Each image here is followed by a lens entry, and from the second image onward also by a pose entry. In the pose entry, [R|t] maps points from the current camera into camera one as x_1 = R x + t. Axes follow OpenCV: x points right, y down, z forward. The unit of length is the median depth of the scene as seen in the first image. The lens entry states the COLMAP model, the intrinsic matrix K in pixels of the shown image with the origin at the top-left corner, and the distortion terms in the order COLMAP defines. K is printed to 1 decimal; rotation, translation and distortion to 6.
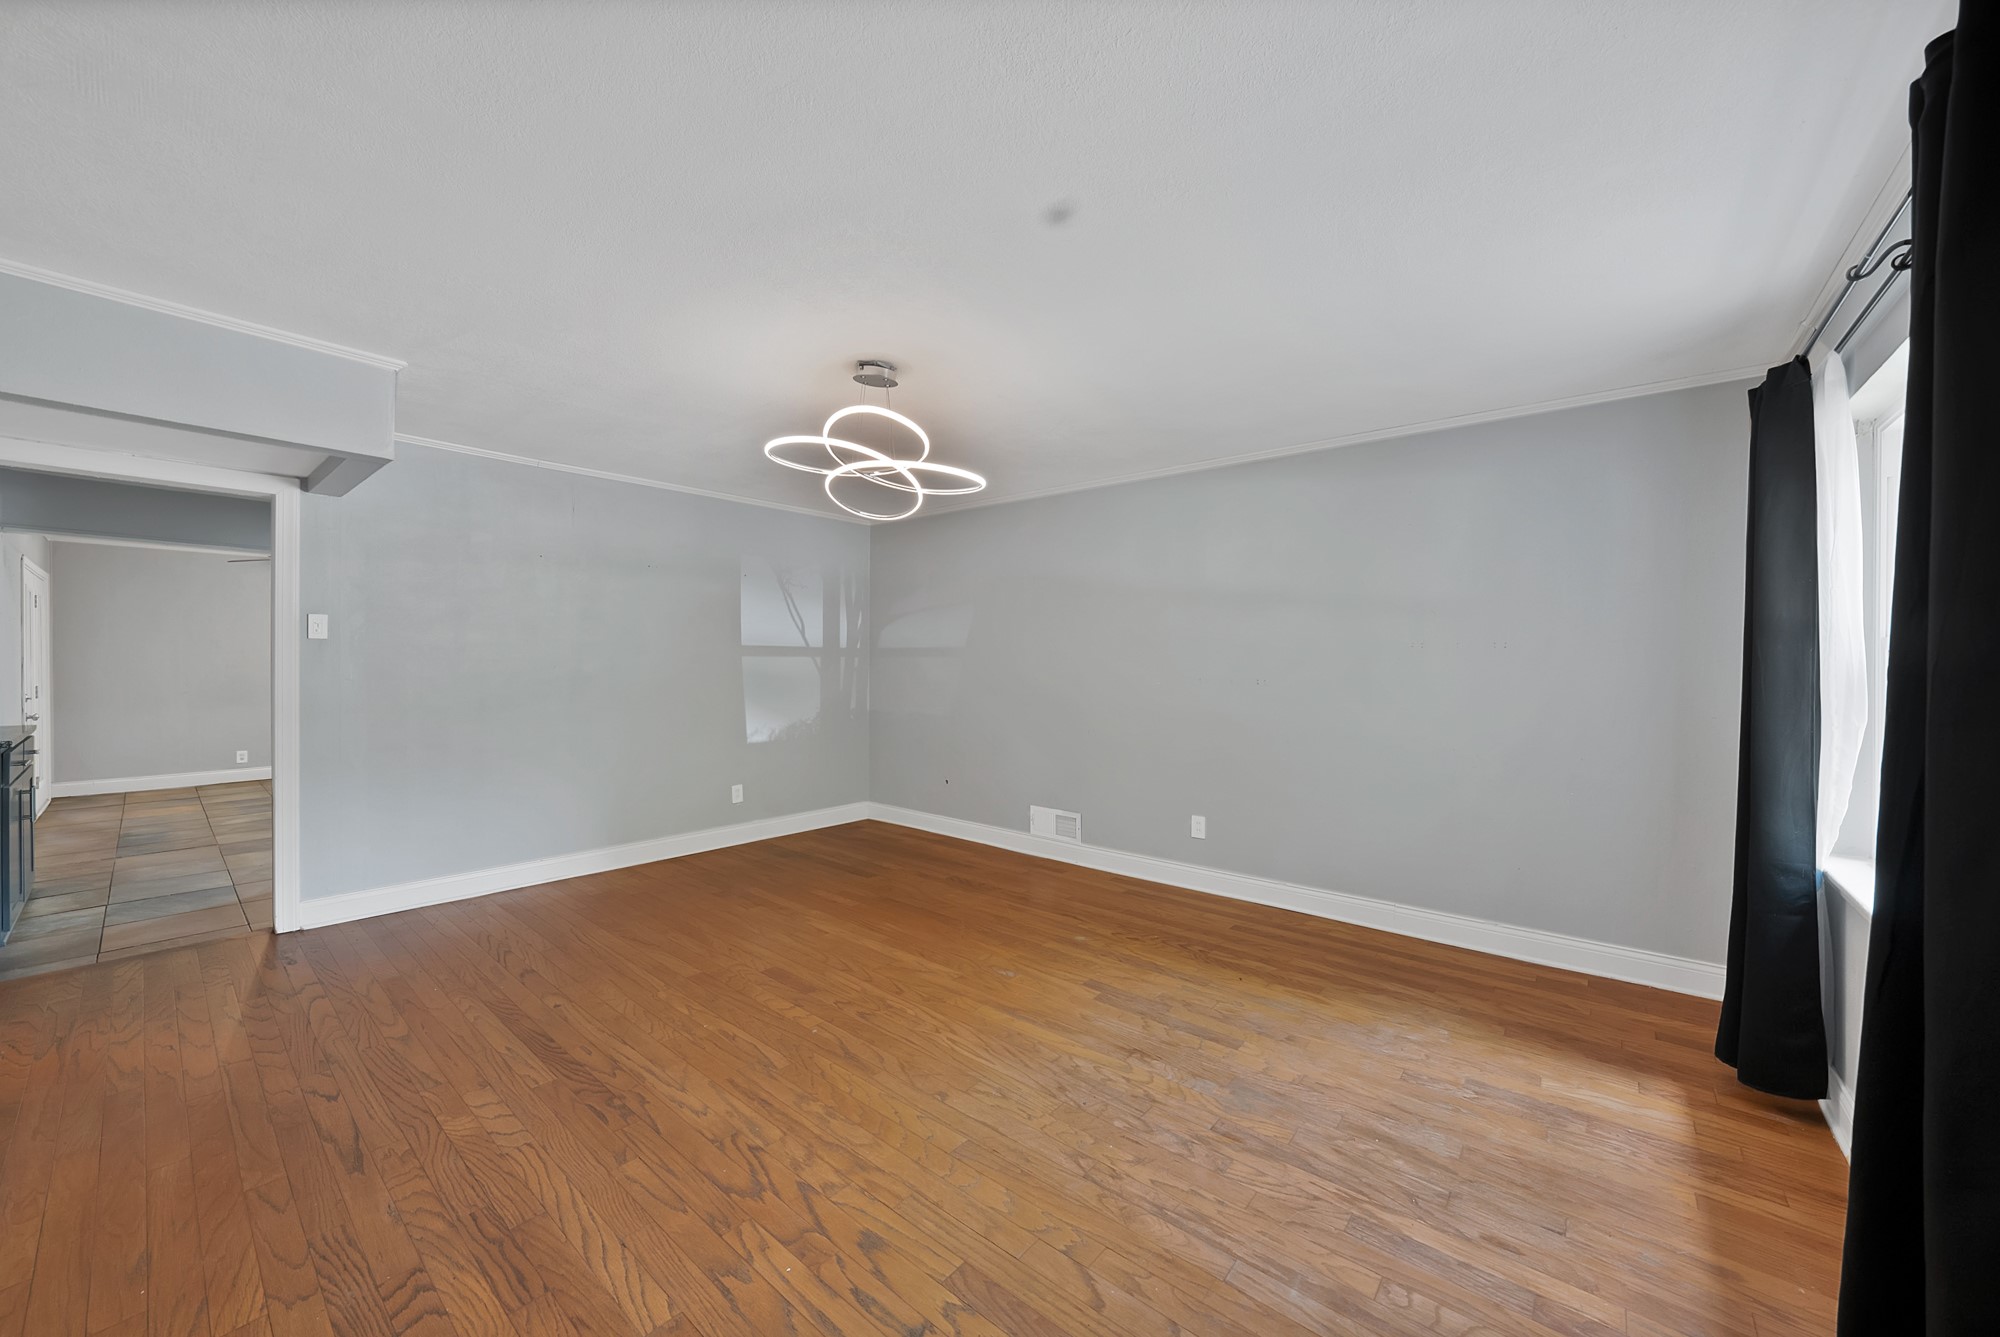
lens RADIAL K [[733.3, 0, 1022.4], [0, 733.3, 652.6], [0, 0, 1]] dist [-0.028266, 0.006502]
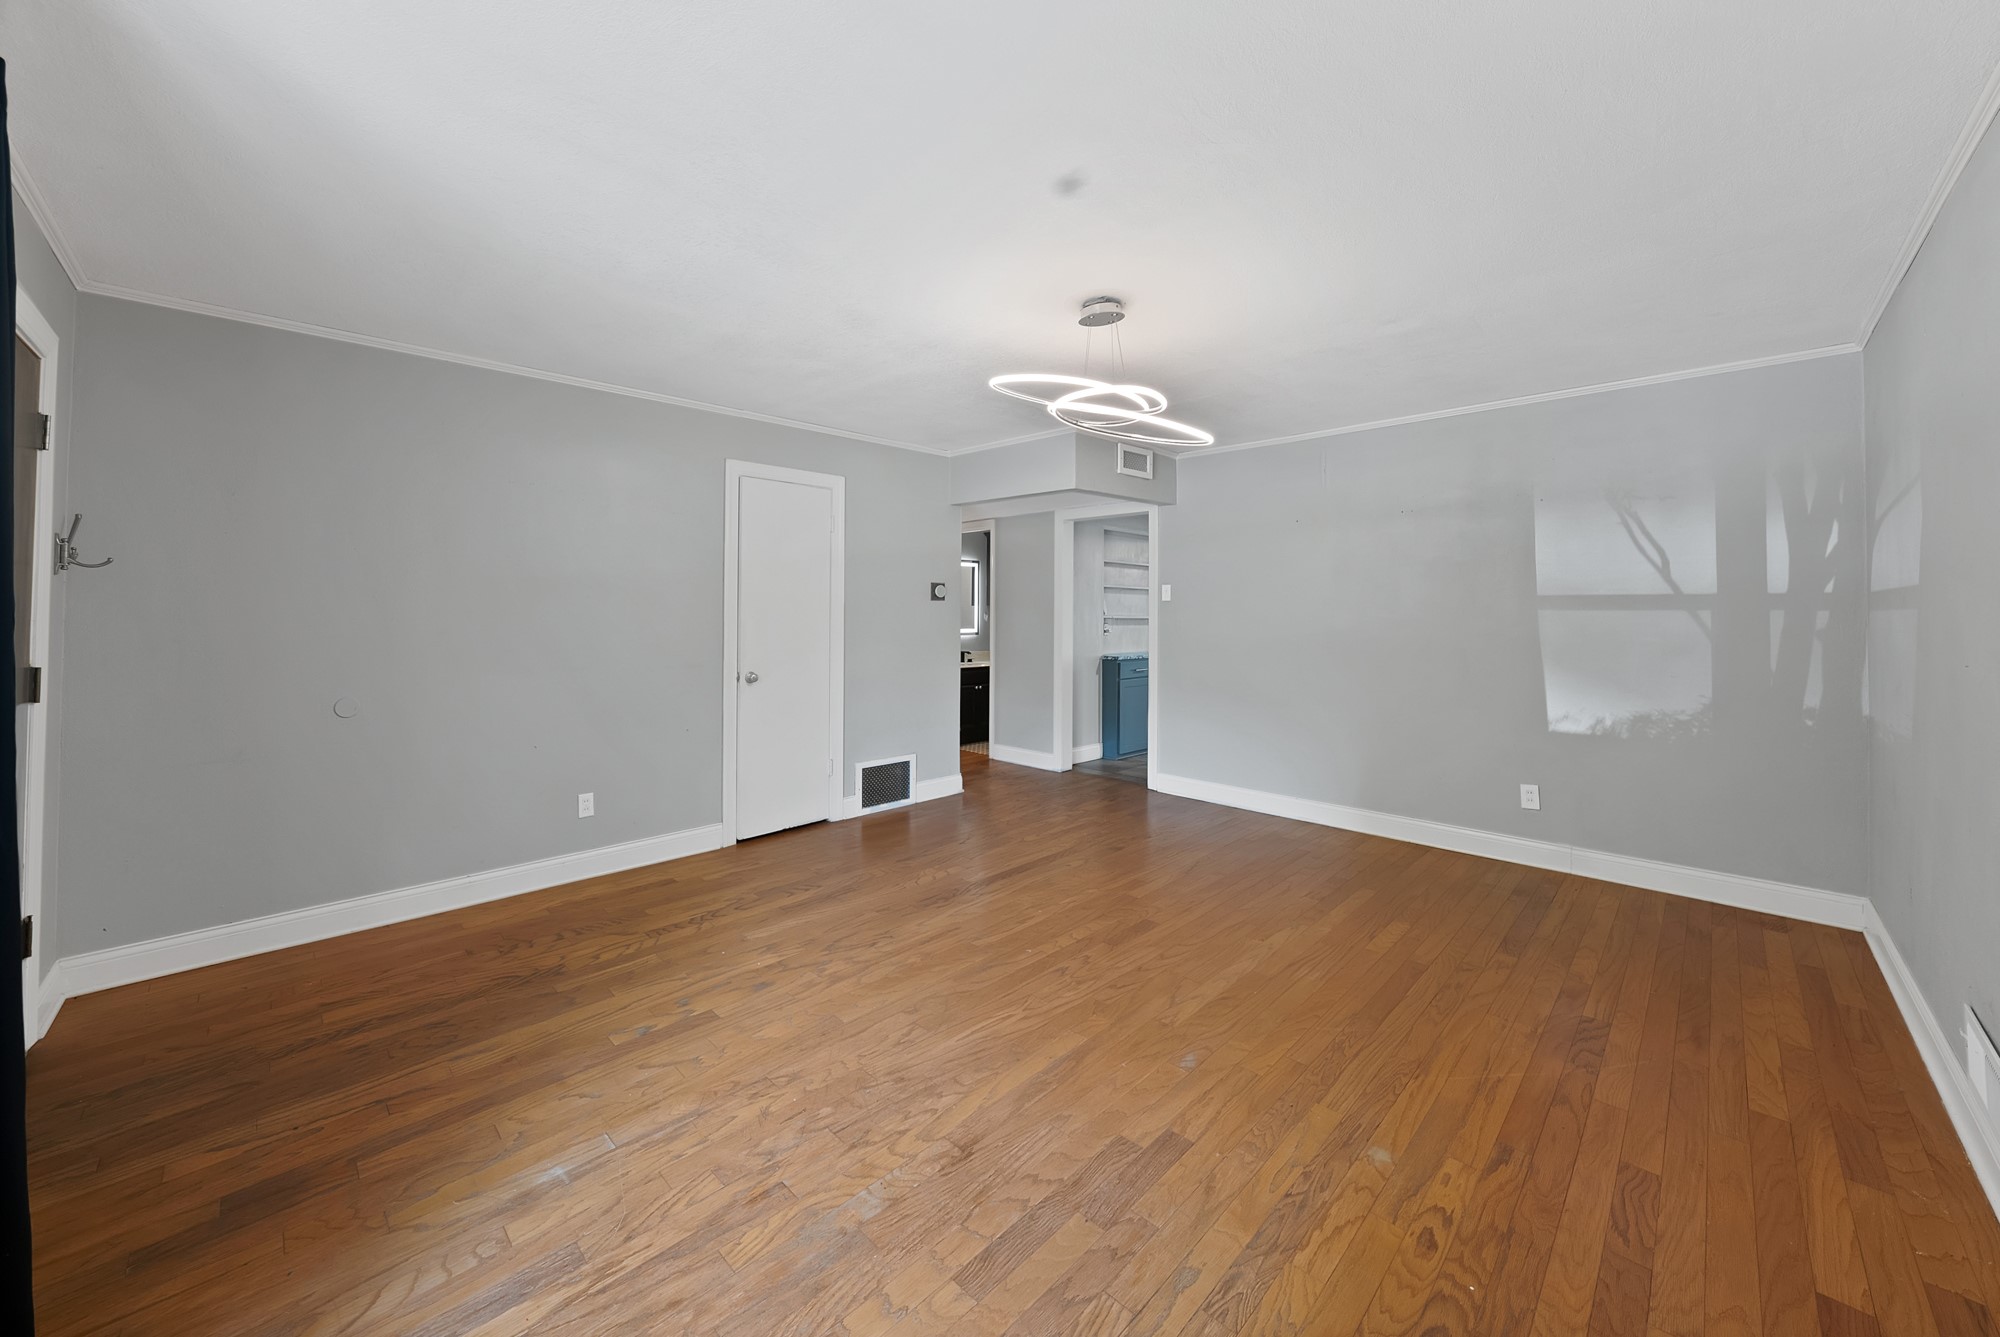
lens RADIAL K [[771.2, 0, 978.1], [0, 771.2, 613.9], [0, 0, 1]] dist [-0.034309, 0.007825]
pose [[-0.129499, -0.004282, -0.991570, 0.824032], [0.005652, 0.999971, -0.005056, 0.017918], [0.991563, -0.006259, -0.129471, 1.017983]]
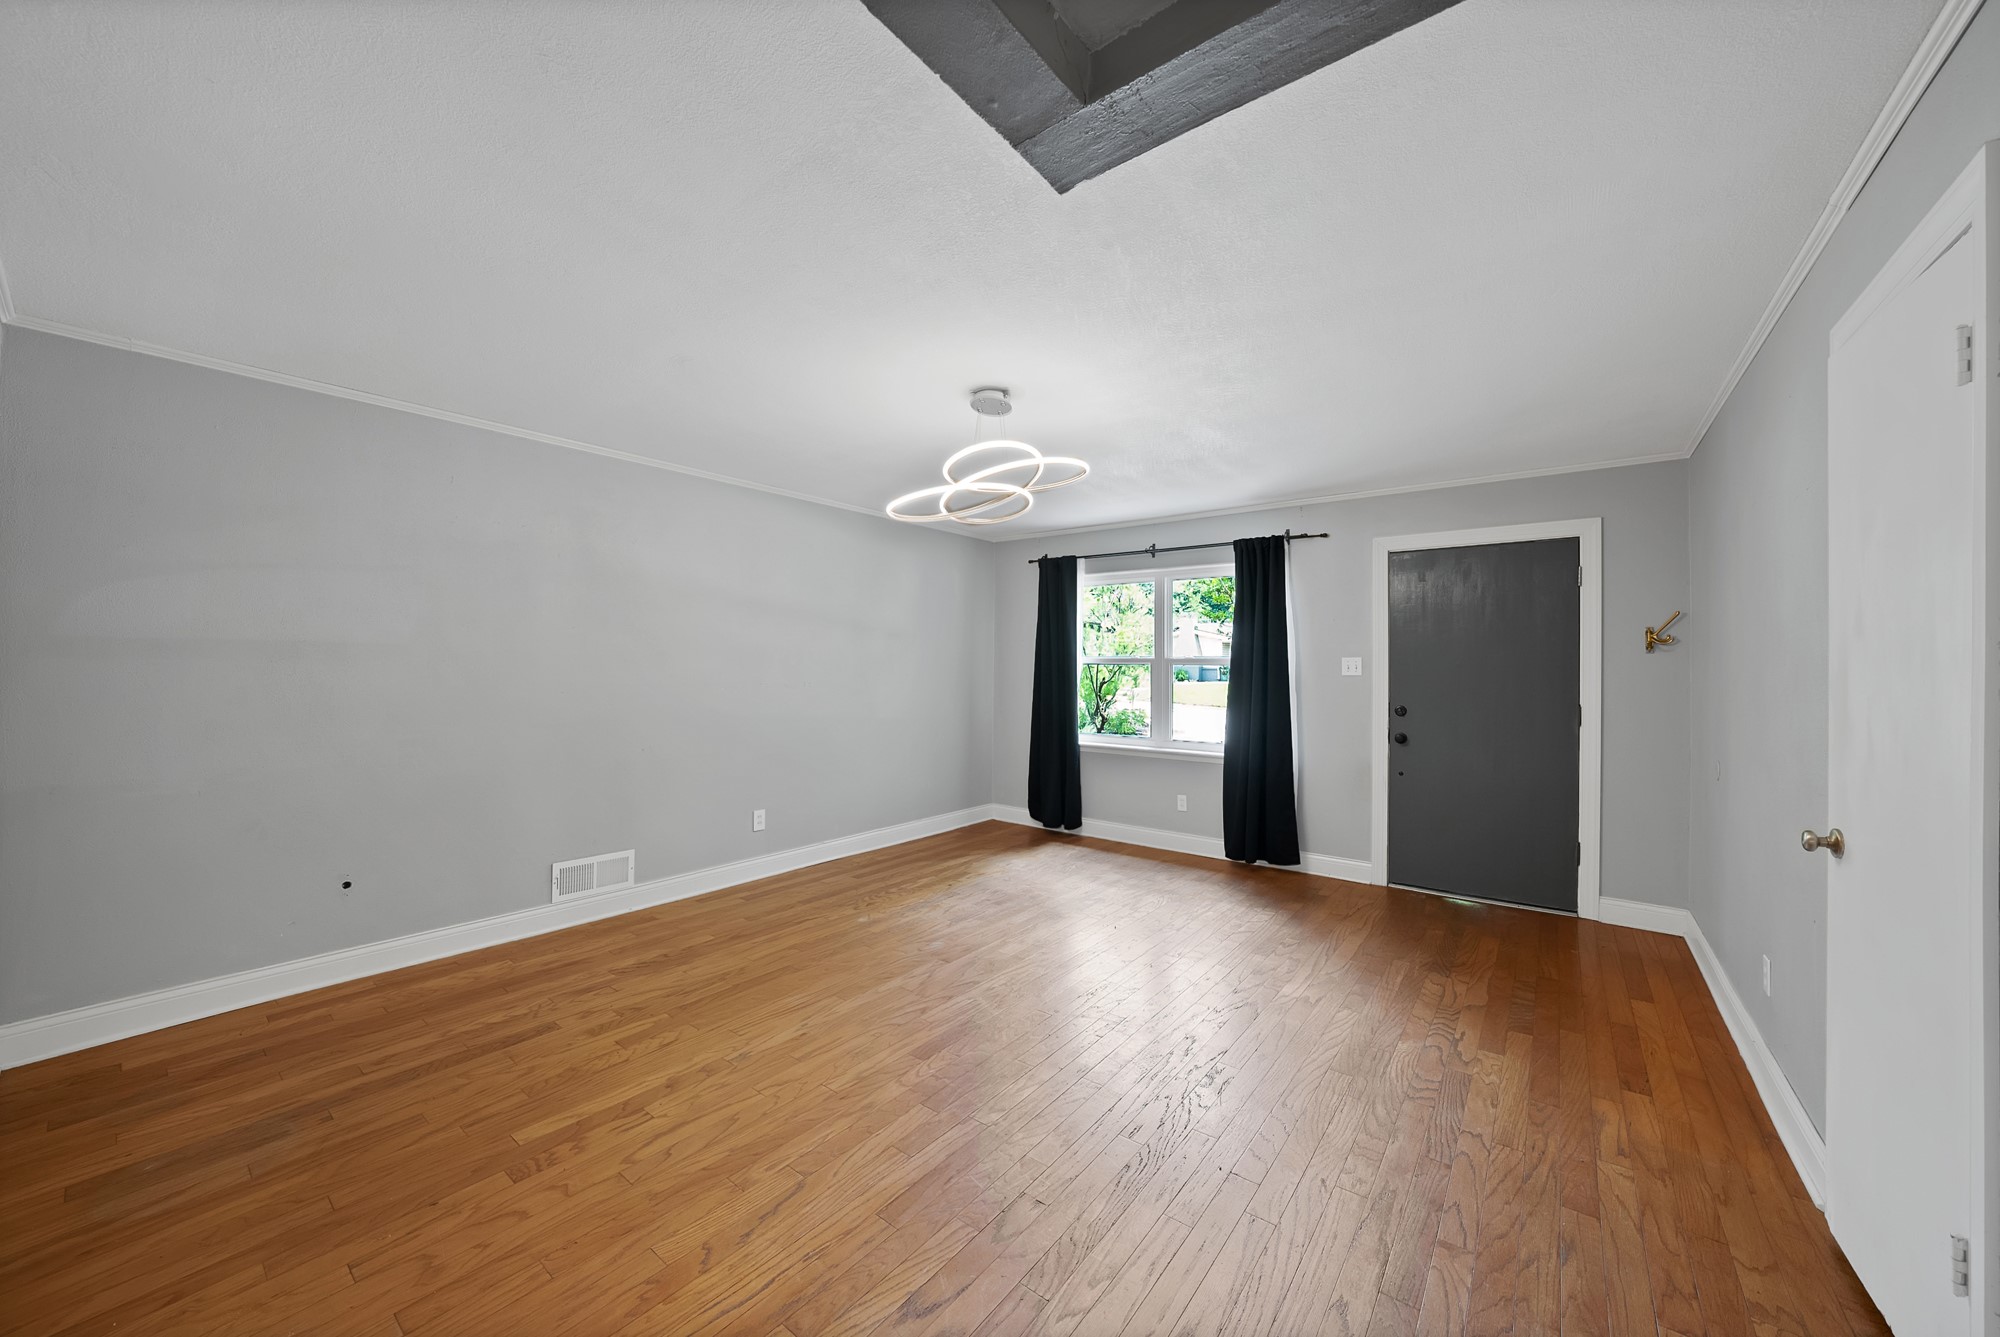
lens RADIAL K [[716.9, 0, 994.6], [0, 716.9, 659.9], [0, 0, 1]] dist [-0.028425, 0.006326]
pose [[-0.003892, 0.003418, 0.999987, -1.273904], [-0.015736, 0.999870, -0.003479, 0.003600], [-0.999869, -0.015749, -0.003838, 1.043609]]
